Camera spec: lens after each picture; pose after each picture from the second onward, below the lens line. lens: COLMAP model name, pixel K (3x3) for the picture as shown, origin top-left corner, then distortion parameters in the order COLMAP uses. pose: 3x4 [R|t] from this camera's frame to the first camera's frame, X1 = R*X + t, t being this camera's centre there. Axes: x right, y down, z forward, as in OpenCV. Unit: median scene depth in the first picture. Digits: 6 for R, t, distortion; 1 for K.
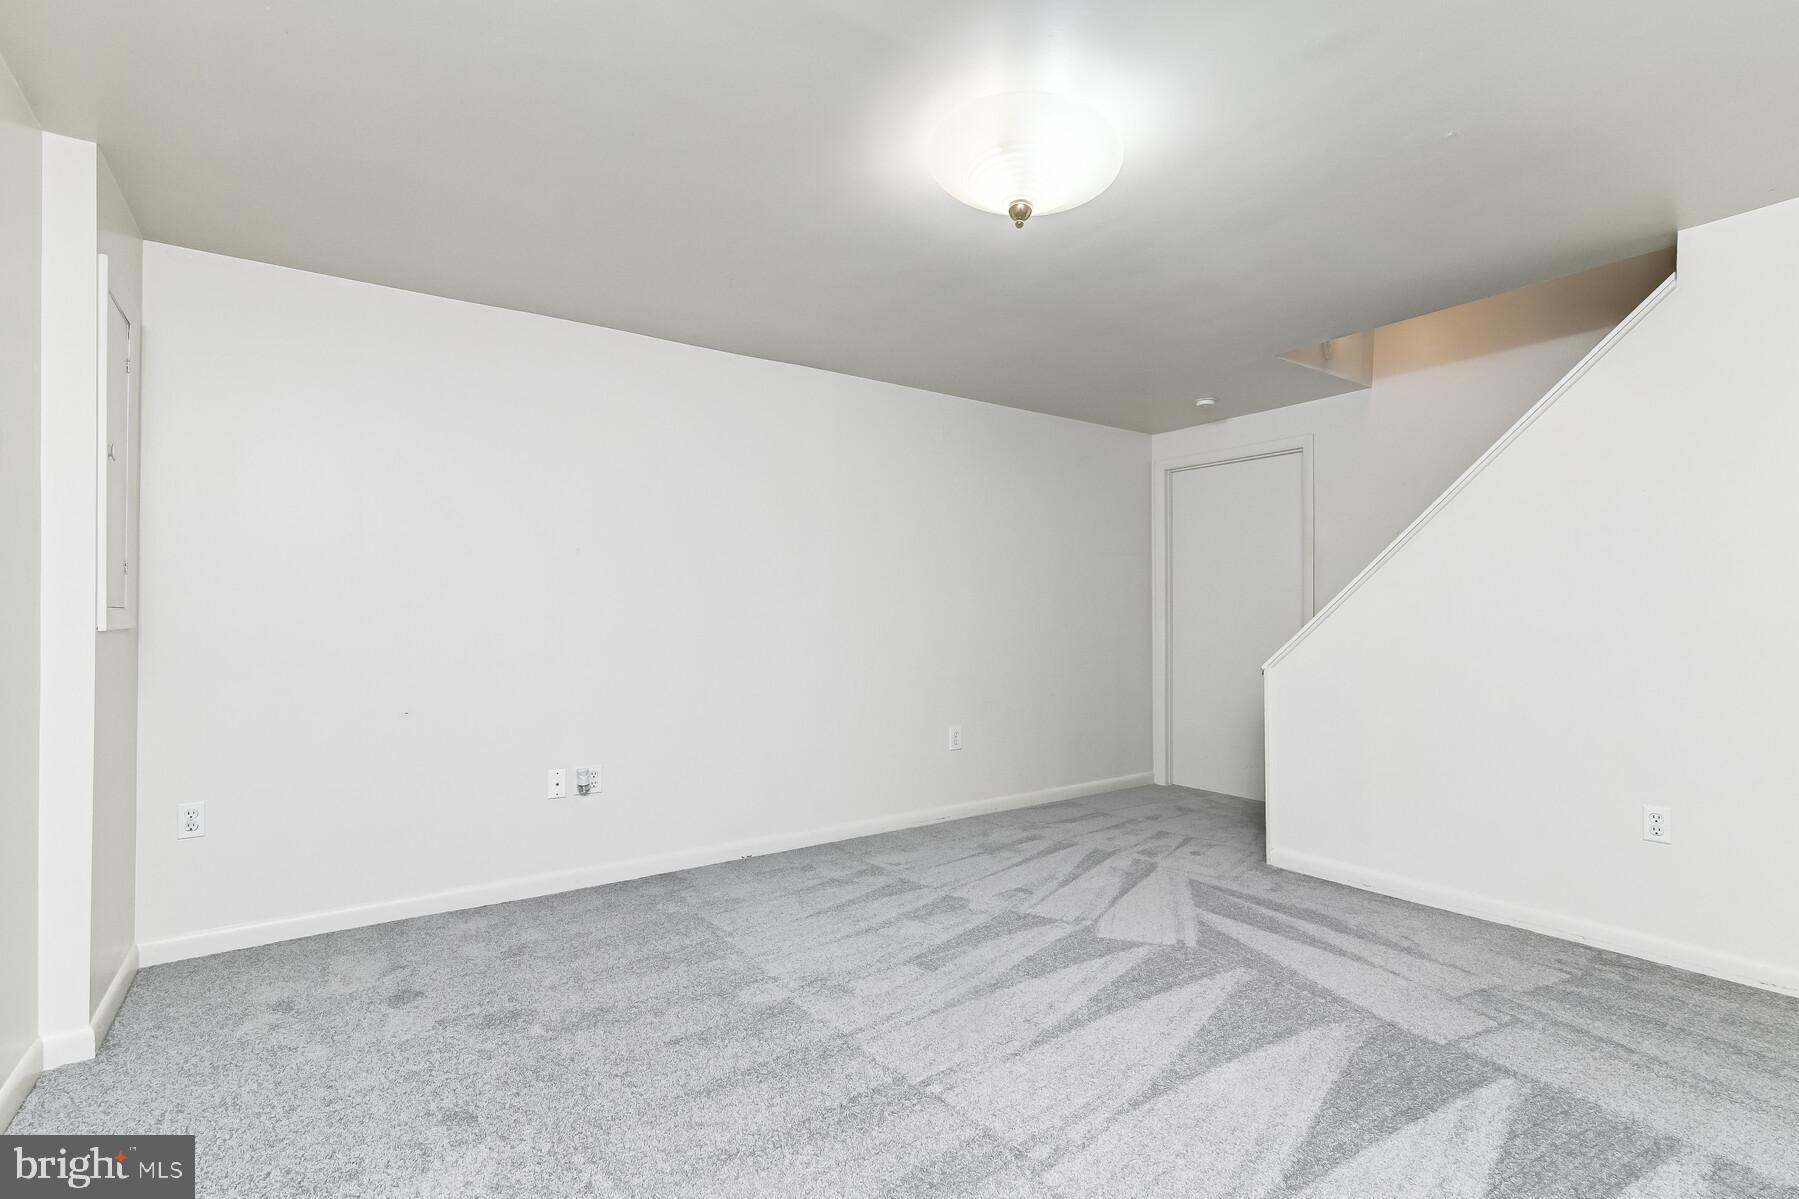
lens RADIAL K [[825.6, 0, 895.1], [0, 825.6, 608.4], [0, 0, 1]] dist [0.022591, -0.000823]
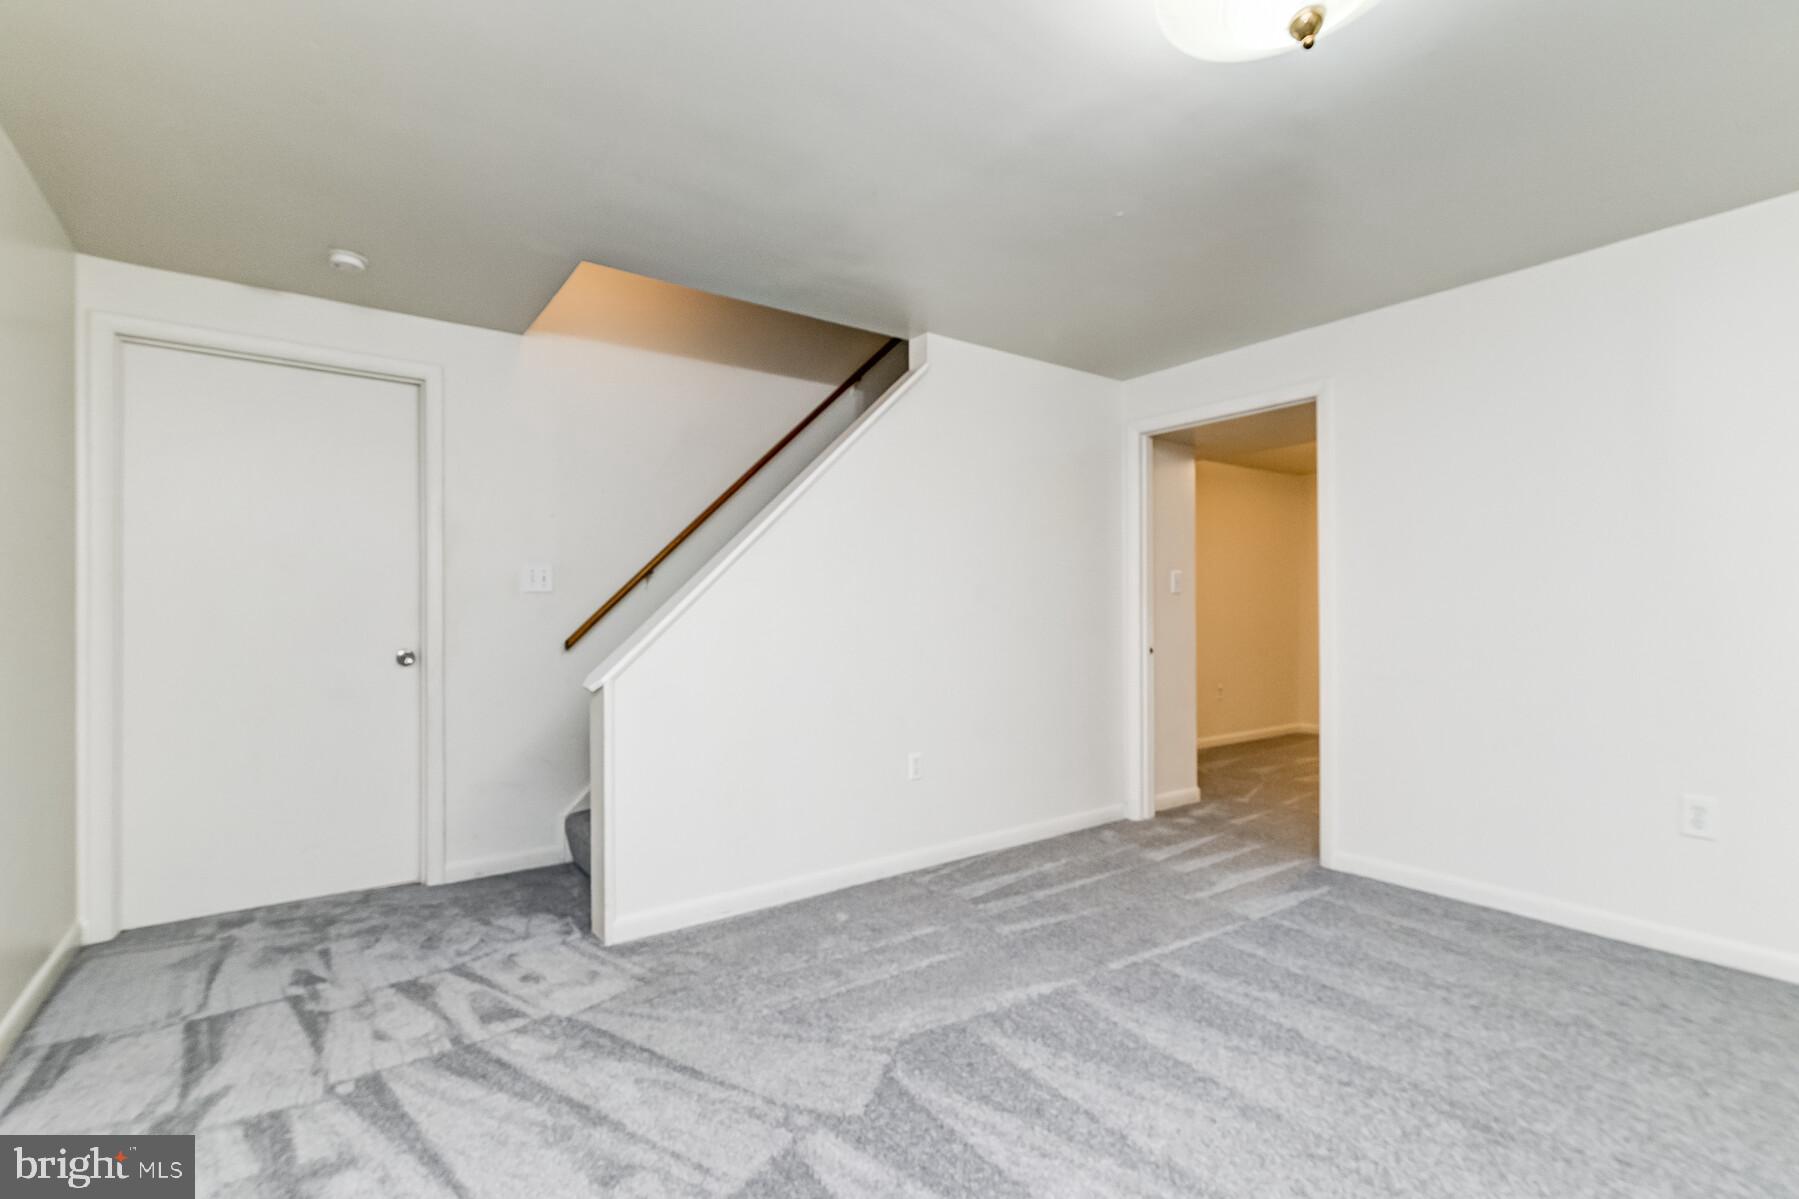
lens RADIAL K [[825.6, 0, 894.6], [0, 825.6, 602.6], [0, 0, 1]] dist [0.022591, -0.000823]
pose [[-0.008512, 0.015500, 0.999844, -0.294258], [-0.009517, 0.999833, -0.015581, 0.009974], [-0.999918, -0.009648, -0.008364, 0.729627]]
